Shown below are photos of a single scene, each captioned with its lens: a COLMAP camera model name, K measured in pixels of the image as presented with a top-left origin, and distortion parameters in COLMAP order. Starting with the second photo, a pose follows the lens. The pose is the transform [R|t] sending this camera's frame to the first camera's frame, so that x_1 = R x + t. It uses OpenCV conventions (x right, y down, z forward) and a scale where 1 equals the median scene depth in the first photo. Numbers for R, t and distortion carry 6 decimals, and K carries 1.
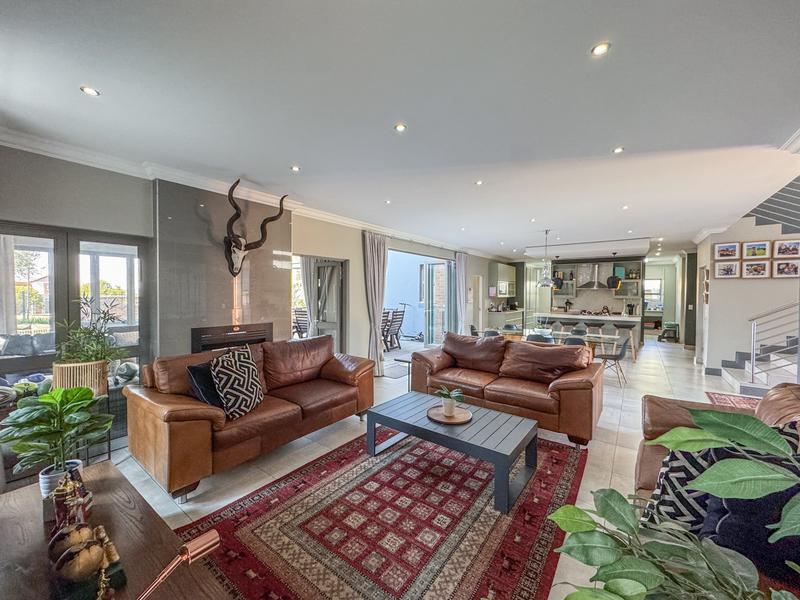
lens RADIAL K [[317.9, 0, 400.2], [0, 317.9, 299.1], [0, 0, 1]] dist [-0.003089, 0.000945]
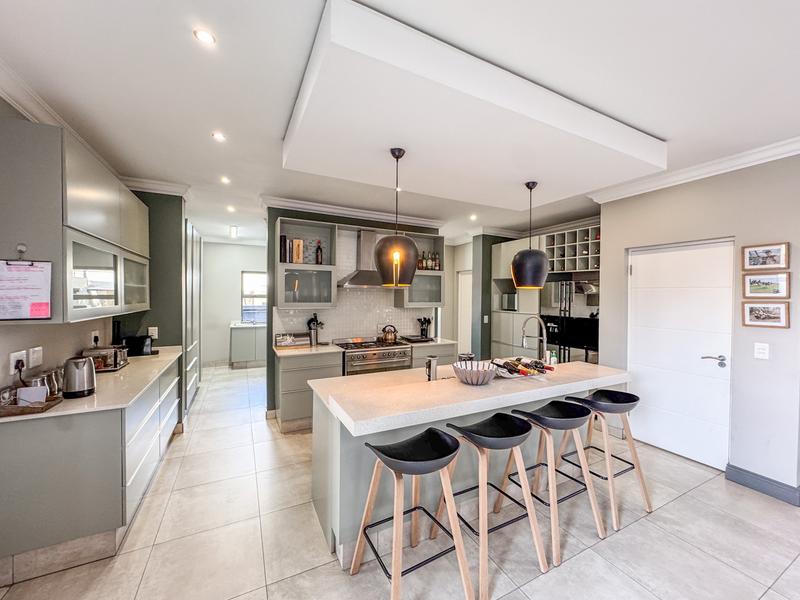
lens RADIAL K [[317.9, 0, 400.2], [0, 317.9, 299.1], [0, 0, 1]] dist [-0.003089, 0.000945]
pose [[0.443508, -0.010284, 0.896212, 0.241306], [0.011718, 0.999915, 0.005675, -0.018606], [-0.896194, 0.007985, 0.443591, 0.790038]]
